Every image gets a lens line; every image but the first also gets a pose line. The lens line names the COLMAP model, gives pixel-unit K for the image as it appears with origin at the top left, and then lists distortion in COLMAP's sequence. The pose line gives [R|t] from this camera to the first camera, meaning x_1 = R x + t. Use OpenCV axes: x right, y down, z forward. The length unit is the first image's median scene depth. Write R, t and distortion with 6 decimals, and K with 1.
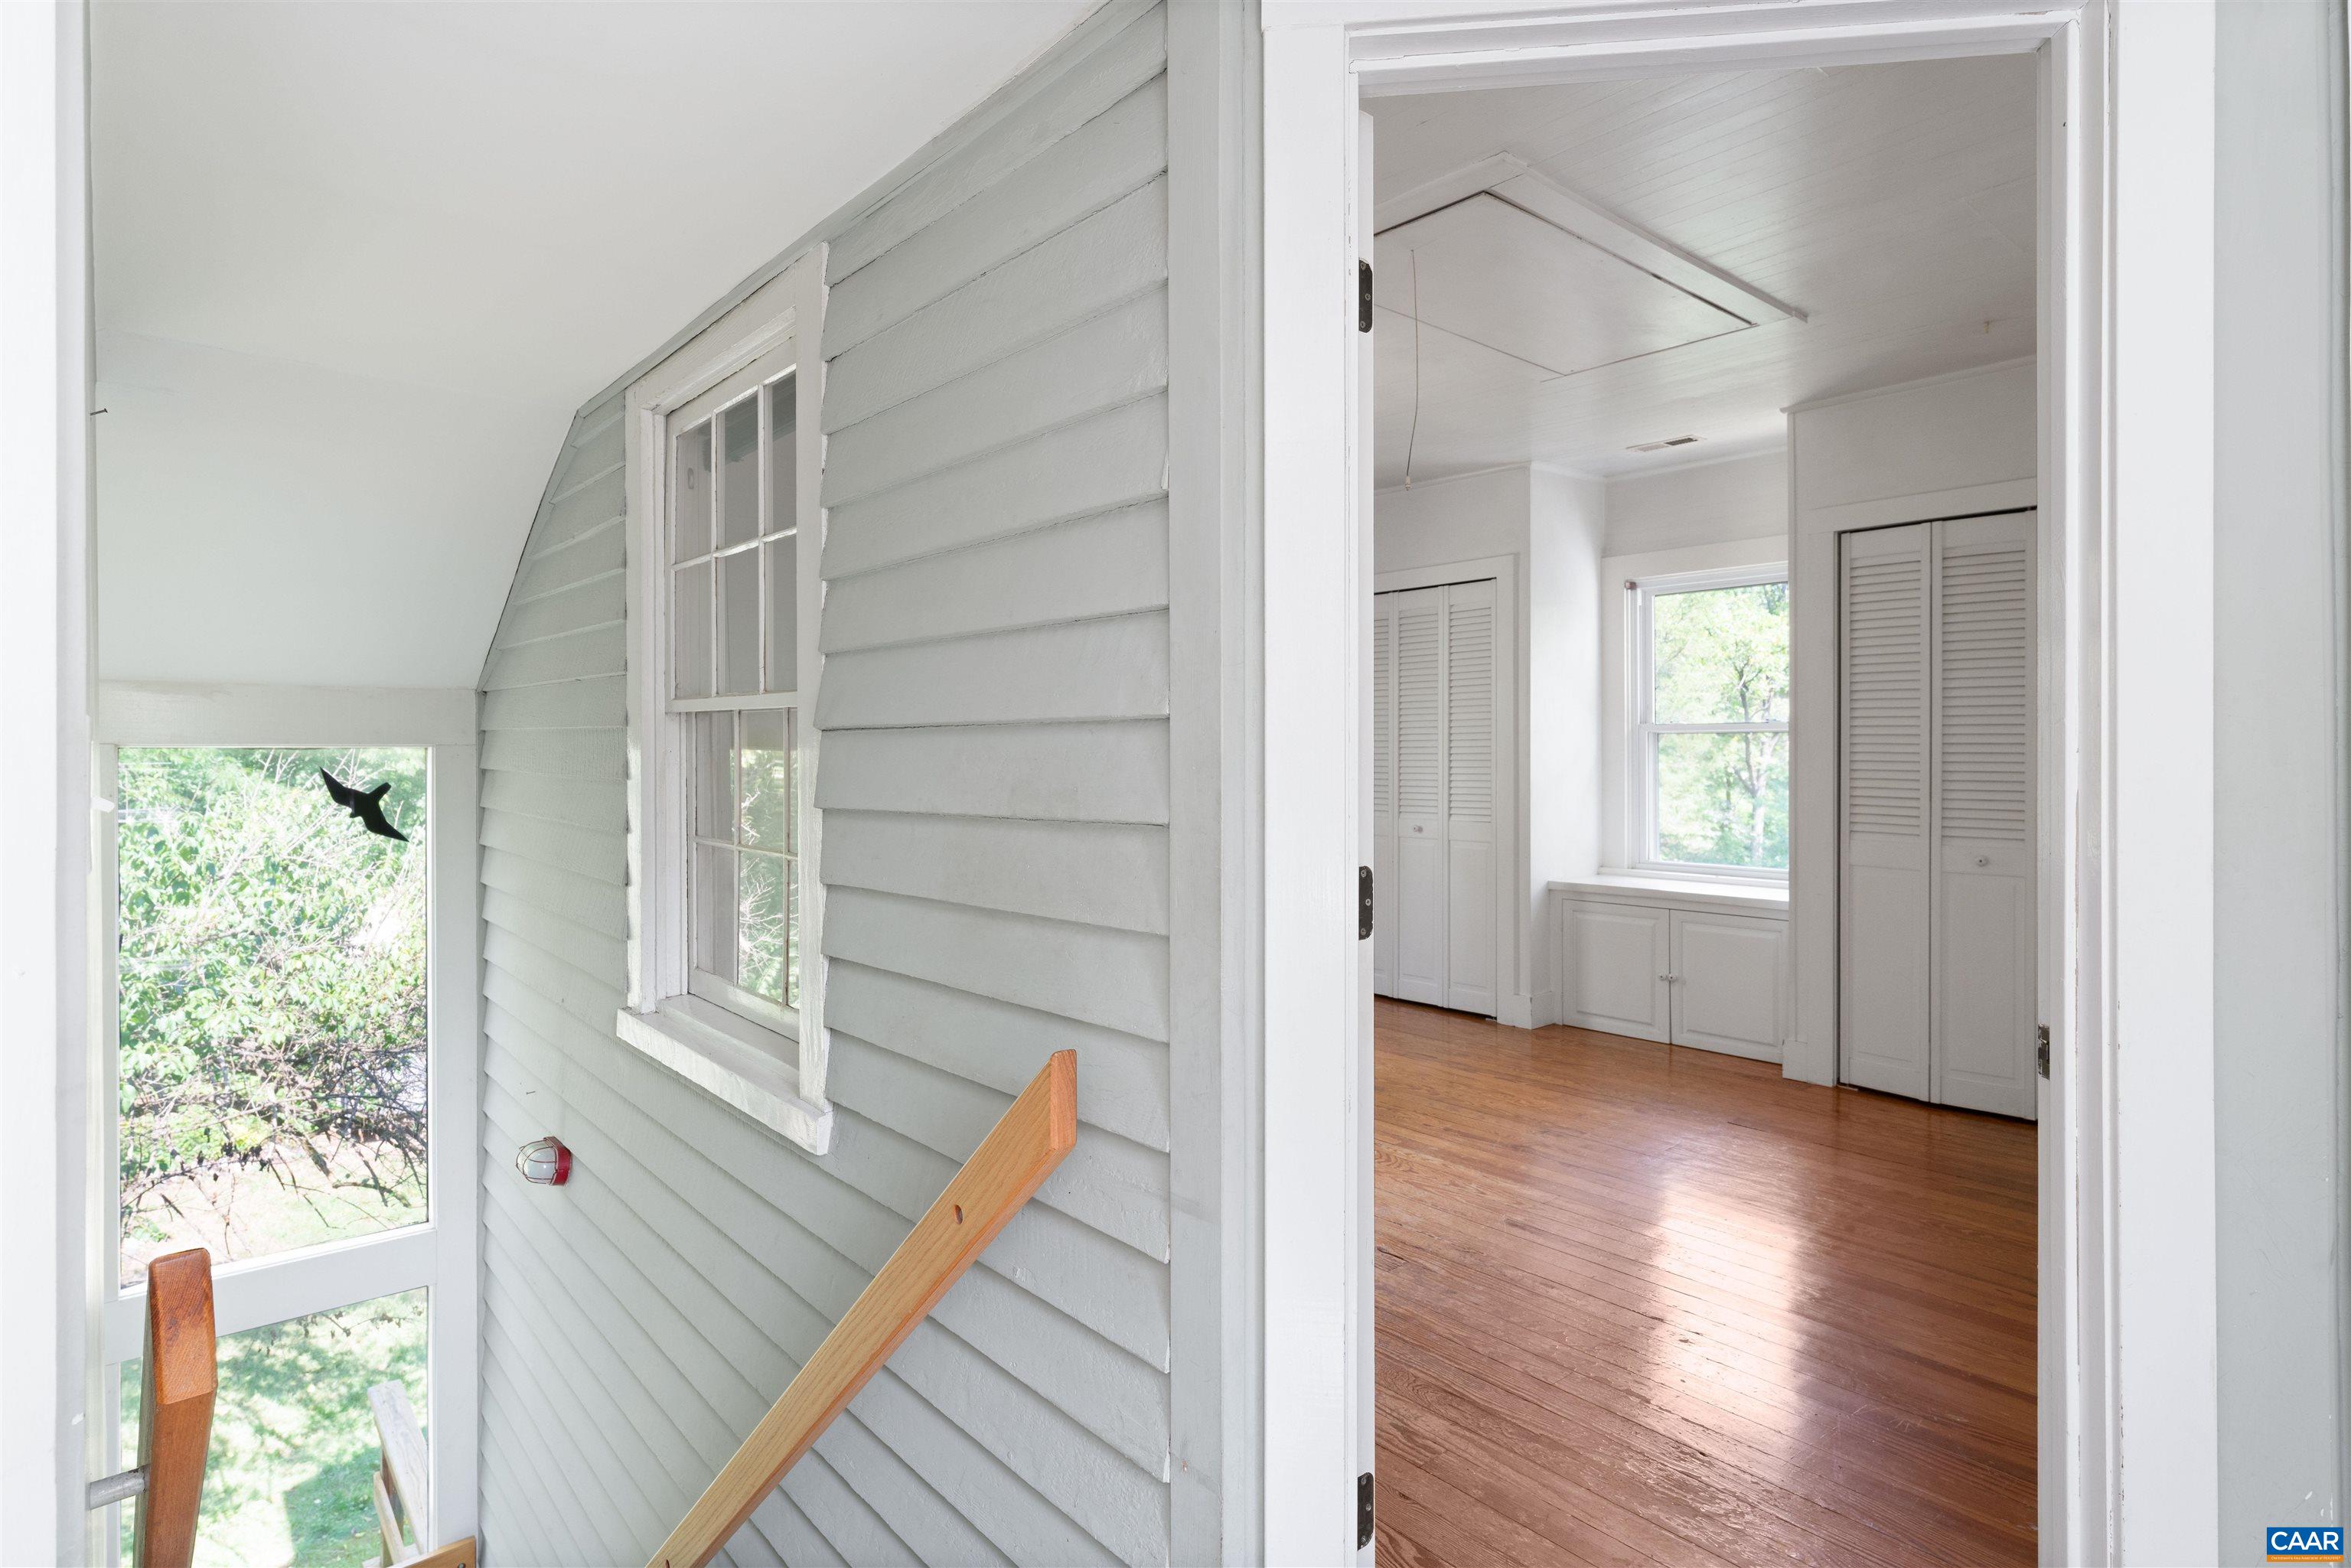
lens RADIAL K [[1215.1, 0, 1168.5], [0, 1215.1, 755.4], [0, 0, 1]] dist [0.001262, 0.000014]
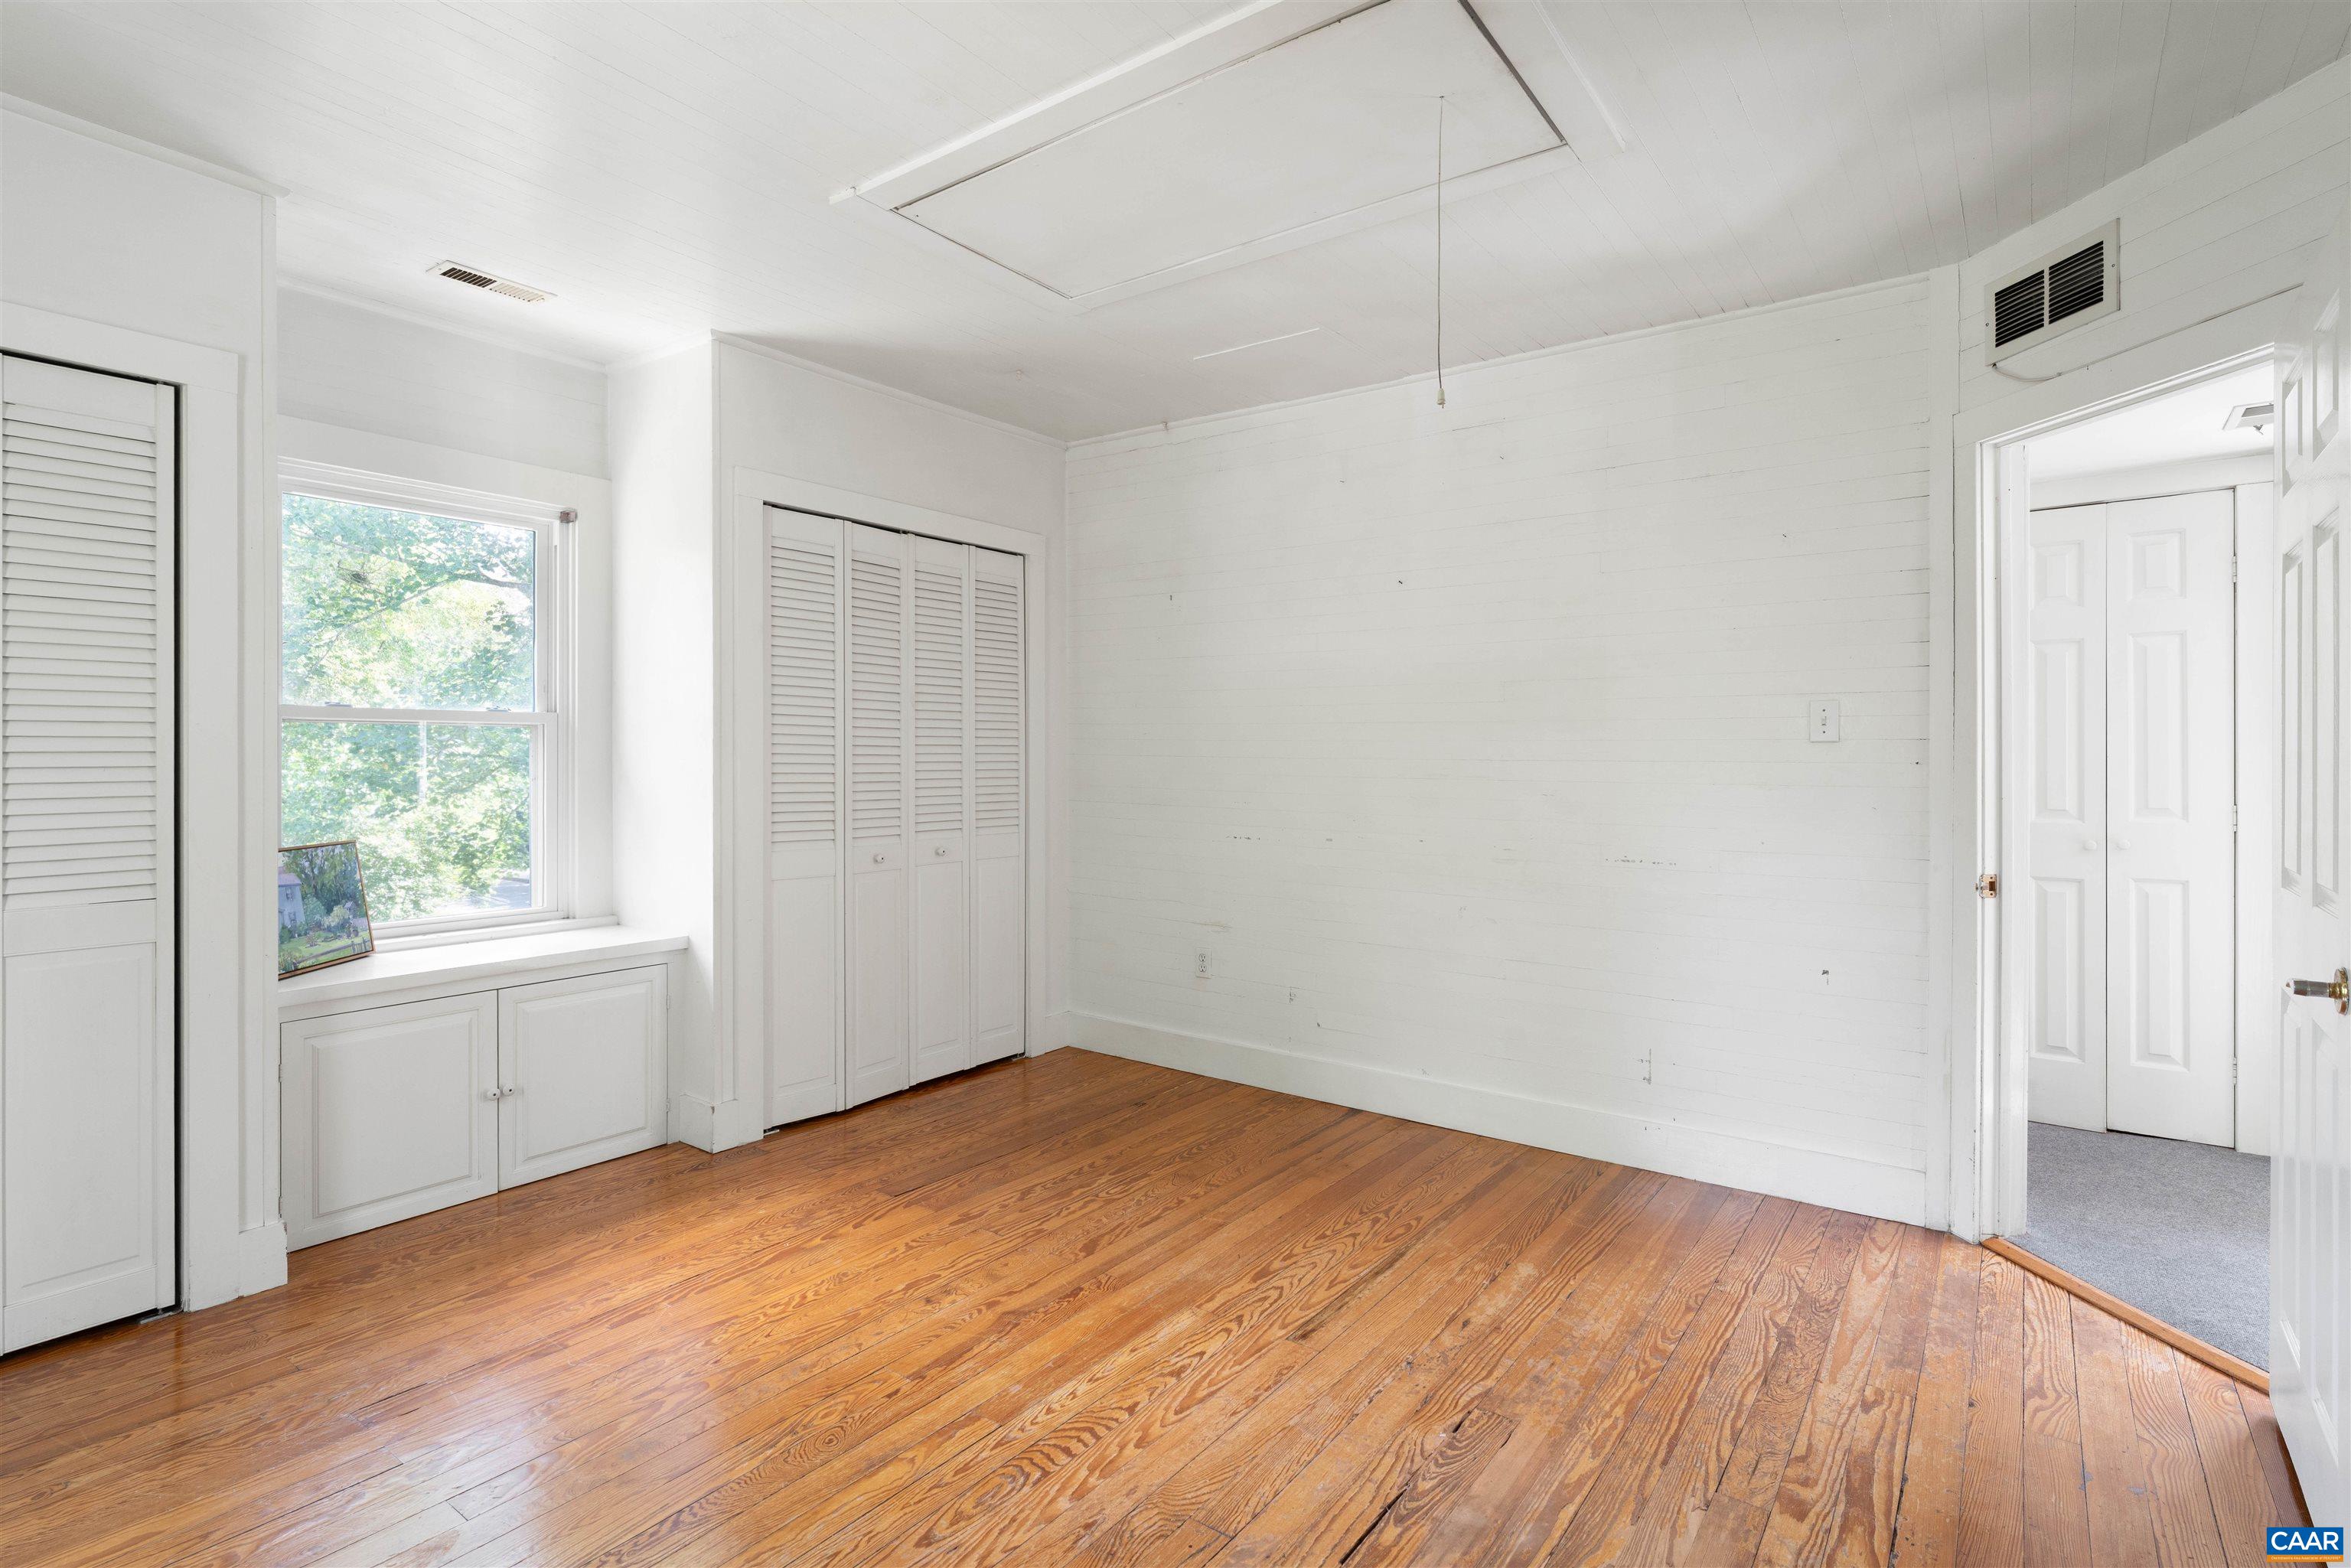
lens RADIAL K [[1150.3, 0, 1150.2], [0, 1150.3, 758.7], [0, 0, 1]] dist [-0.001874, -0.000067]
pose [[-0.214382, -0.001443, 0.976749, -0.290301], [0.000034, 0.999999, 0.001485, 0.000009], [-0.976750, 0.000352, -0.214382, 0.829290]]
